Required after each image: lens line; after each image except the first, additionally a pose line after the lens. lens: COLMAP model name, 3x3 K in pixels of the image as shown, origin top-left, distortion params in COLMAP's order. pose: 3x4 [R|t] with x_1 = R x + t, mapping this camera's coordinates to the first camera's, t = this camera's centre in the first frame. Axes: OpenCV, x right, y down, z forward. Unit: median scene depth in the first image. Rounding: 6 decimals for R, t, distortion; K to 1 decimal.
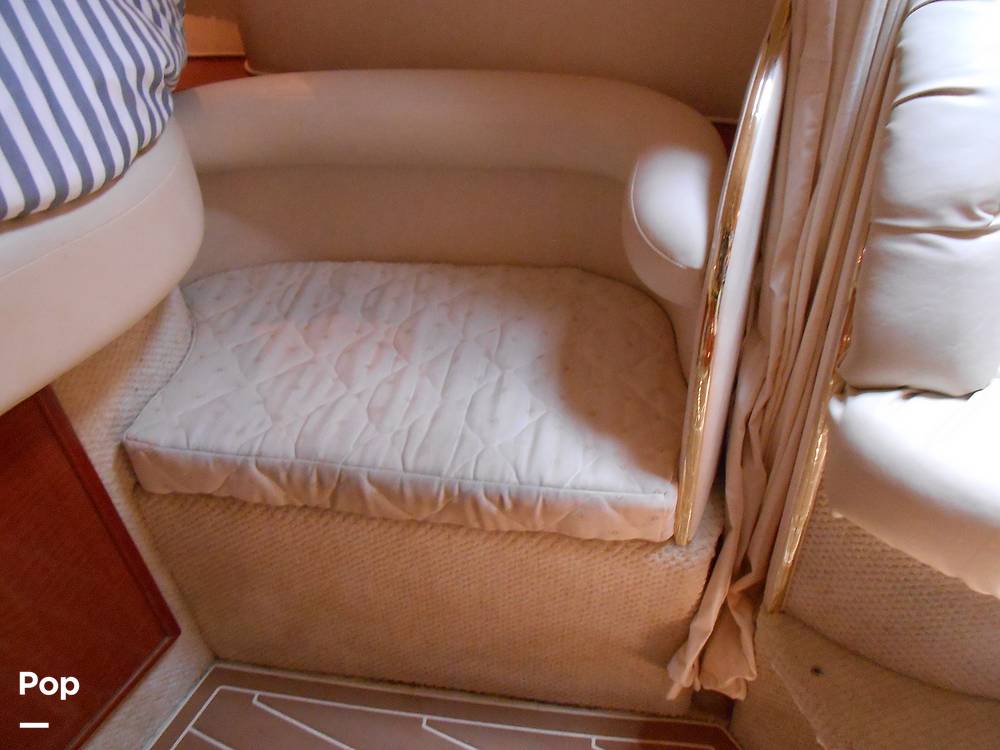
lens RADIAL K [[773.9, 0, 500.4], [0, 773.9, 373.9], [0, 0, 1]] dist [-0.044466, 0.059745]
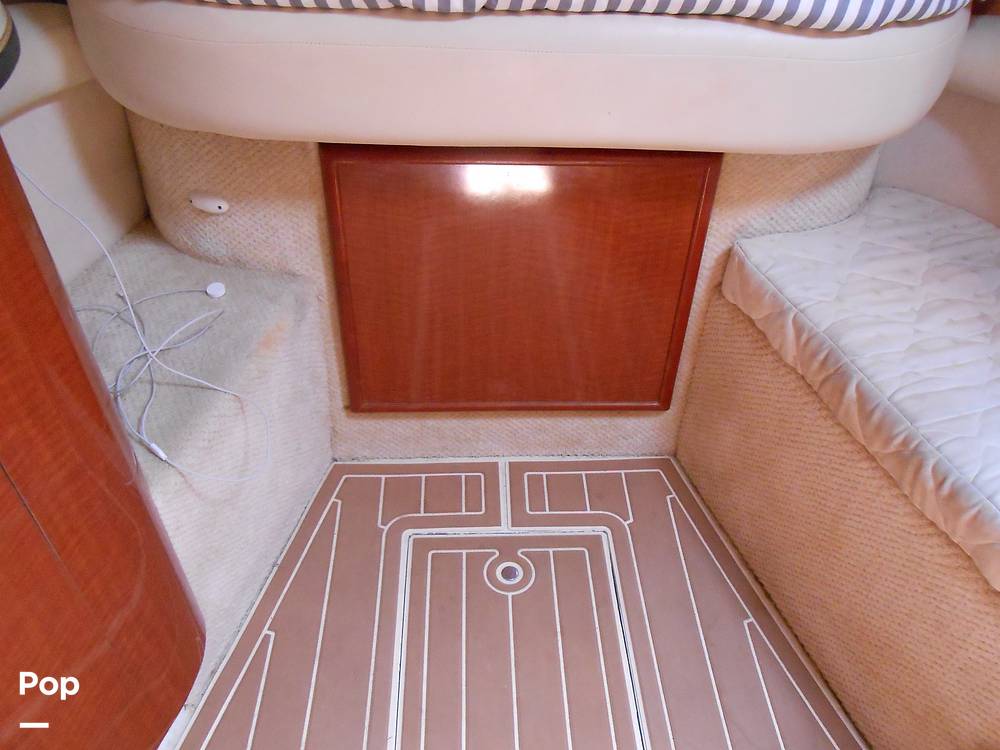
lens RADIAL K [[773.9, 0, 492.0], [0, 773.9, 368.6], [0, 0, 1]] dist [-0.044466, 0.059745]
pose [[0.443734, 0.612004, -0.654638, 0.268277], [-0.582370, 0.752147, 0.308414, 0.082017], [0.681135, 0.244388, 0.690166, -0.072150]]
